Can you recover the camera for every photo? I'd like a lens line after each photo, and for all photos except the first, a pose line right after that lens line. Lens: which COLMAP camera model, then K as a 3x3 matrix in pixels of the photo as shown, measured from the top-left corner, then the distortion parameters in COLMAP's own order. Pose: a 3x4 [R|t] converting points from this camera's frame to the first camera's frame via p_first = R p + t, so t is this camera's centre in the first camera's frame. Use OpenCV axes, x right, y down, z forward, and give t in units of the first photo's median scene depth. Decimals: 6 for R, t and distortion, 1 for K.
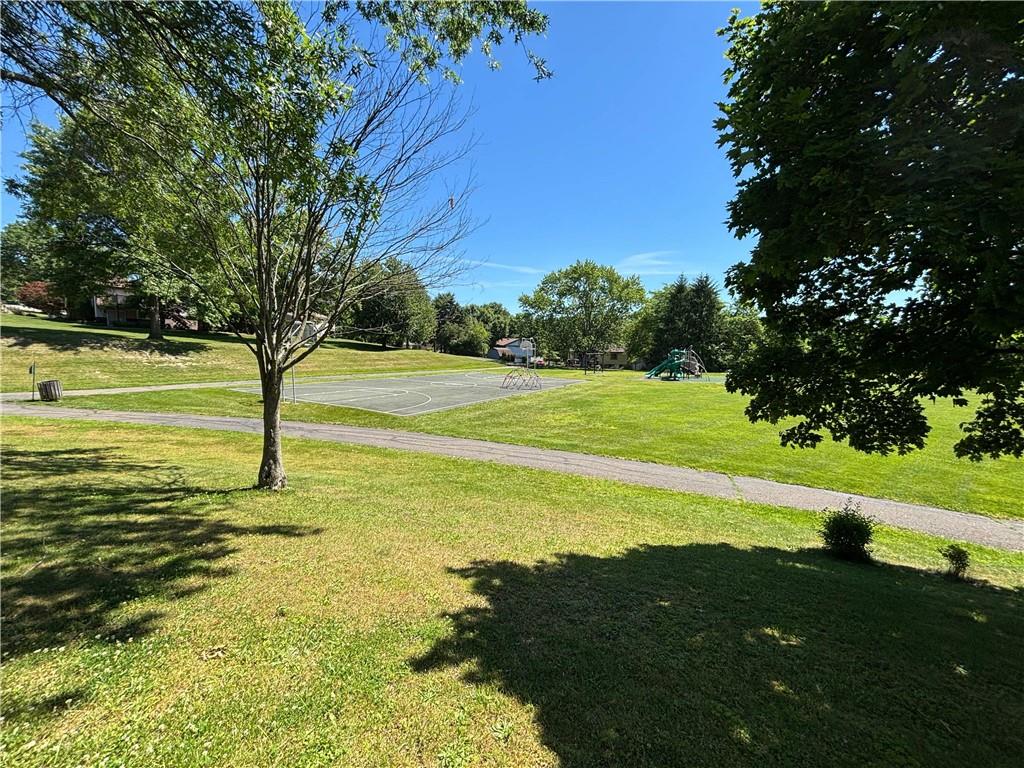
lens RADIAL K [[410.8, 0, 515.6], [0, 410.8, 383.3], [0, 0, 1]] dist [-0.000508, 0.000006]
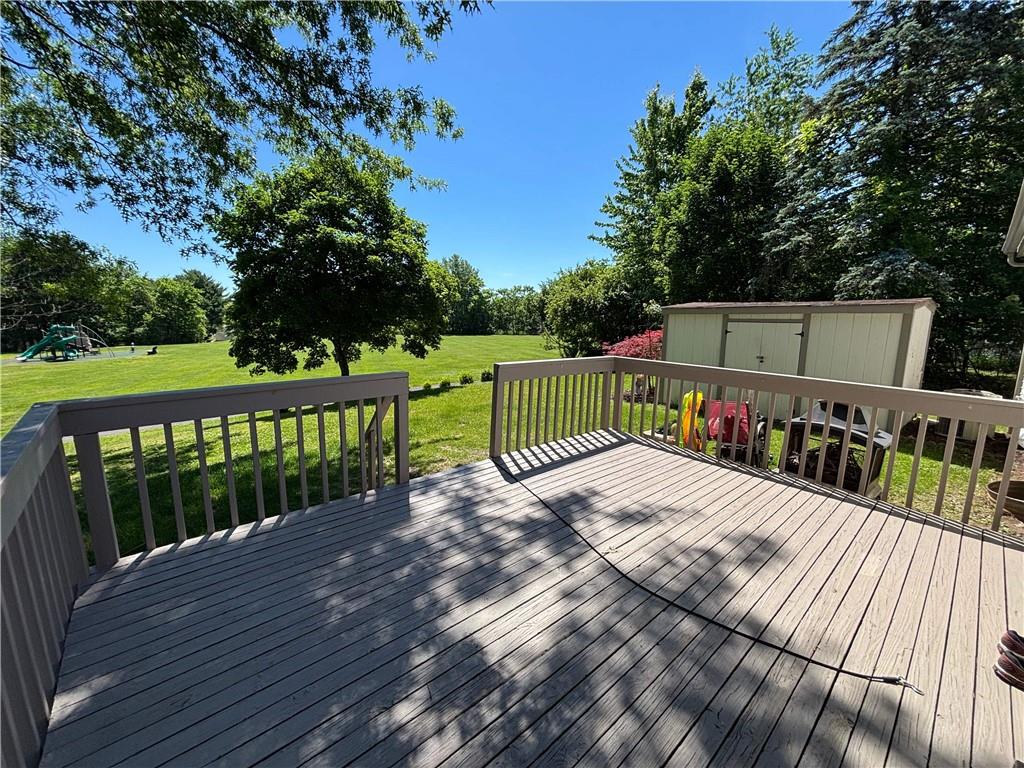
lens RADIAL K [[410.8, 0, 515.6], [0, 410.8, 383.3], [0, 0, 1]] dist [-0.000508, 0.000006]
pose [[0.284376, -0.177152, 0.942203, -0.311182], [0.093482, 0.983220, 0.156649, -0.011358], [-0.954144, 0.043532, 0.296165, -0.317638]]
